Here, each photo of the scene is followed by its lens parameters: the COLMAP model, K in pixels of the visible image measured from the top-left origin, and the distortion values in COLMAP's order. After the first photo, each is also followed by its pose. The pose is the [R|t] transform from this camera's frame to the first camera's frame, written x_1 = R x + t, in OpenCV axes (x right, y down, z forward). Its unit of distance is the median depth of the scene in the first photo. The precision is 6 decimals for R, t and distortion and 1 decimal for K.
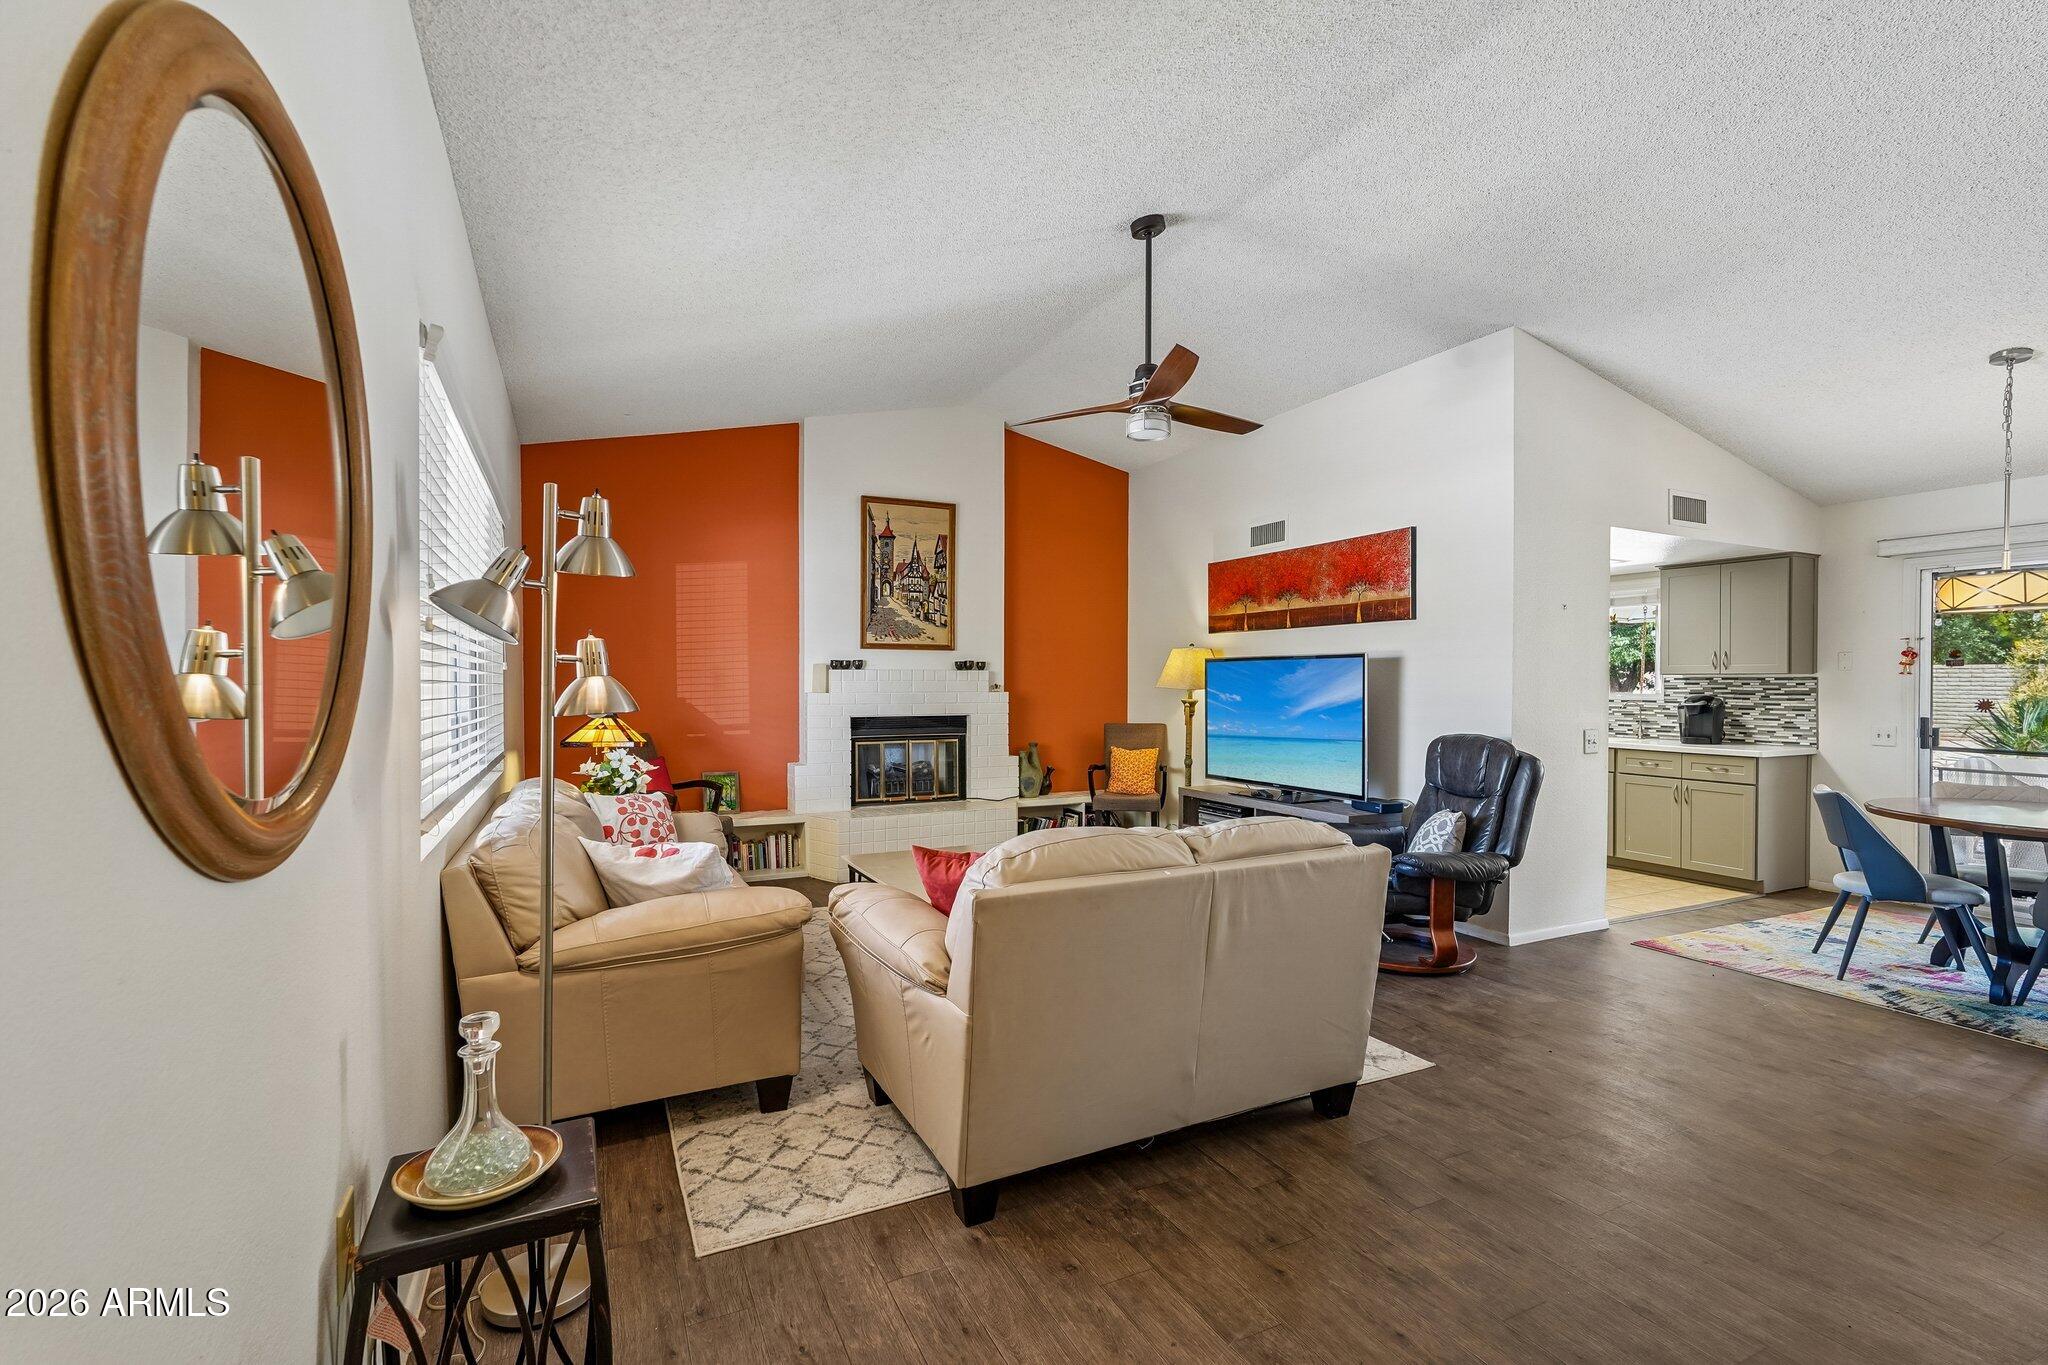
lens RADIAL K [[903.2, 0, 1016.8], [0, 903.2, 686.2], [0, 0, 1]] dist [-0.009582, 0.003504]
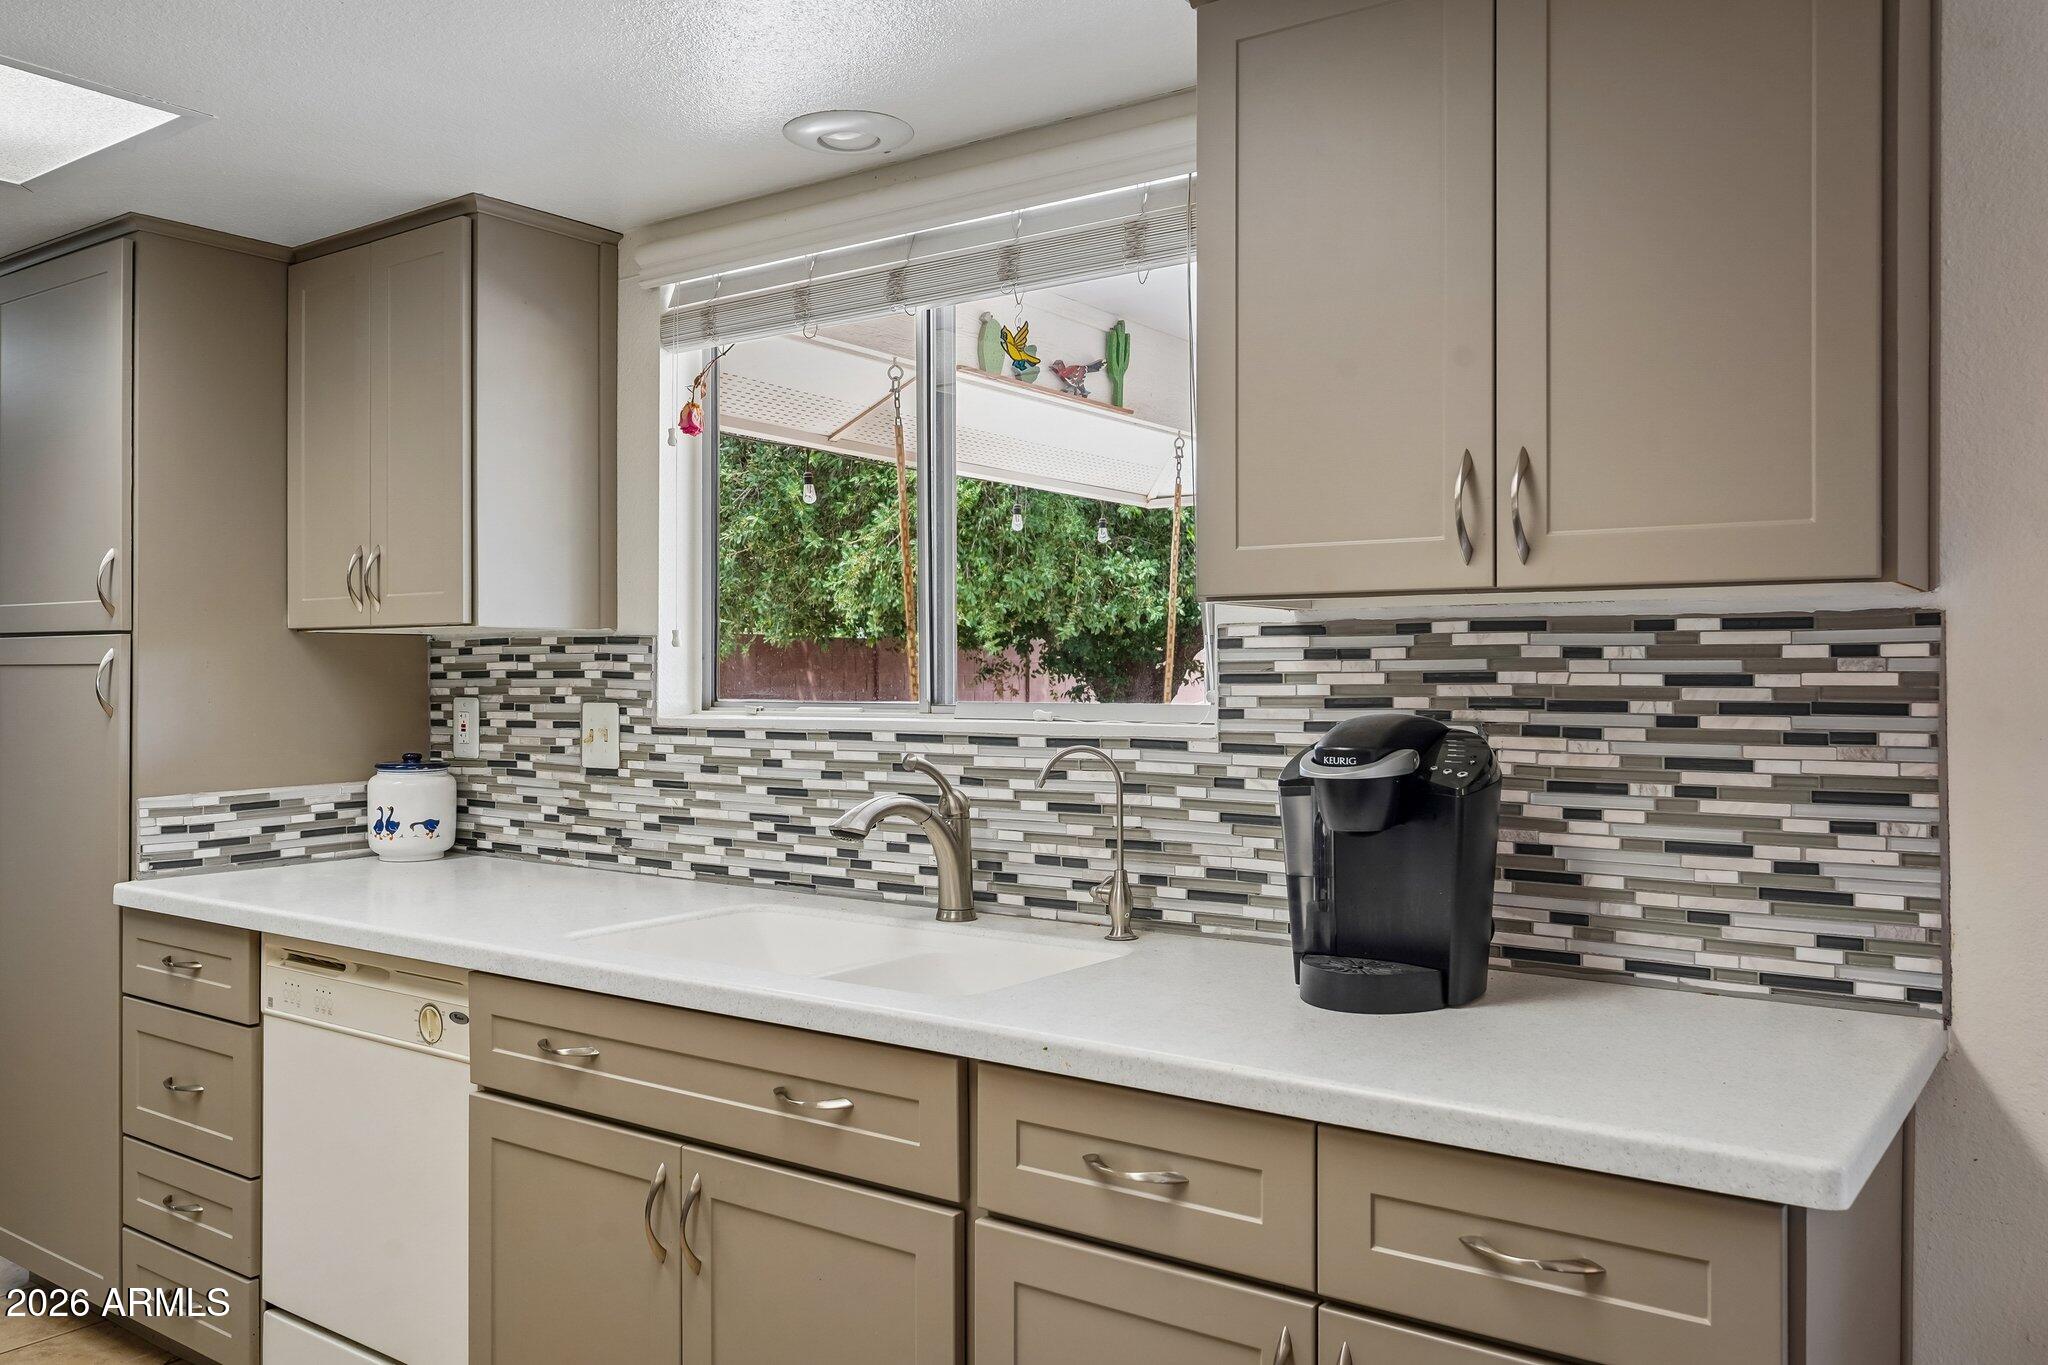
lens RADIAL K [[1582.0, 0, 1022.9], [0, 1582.0, 678.1], [0, 0, 1]] dist [-0.005406, -0.001117]
pose [[0.880874, -0.003768, 0.473335, 0.555881], [0.004203, 0.999991, 0.000139, 0.002129], [-0.473331, 0.001867, 0.880883, 0.768022]]
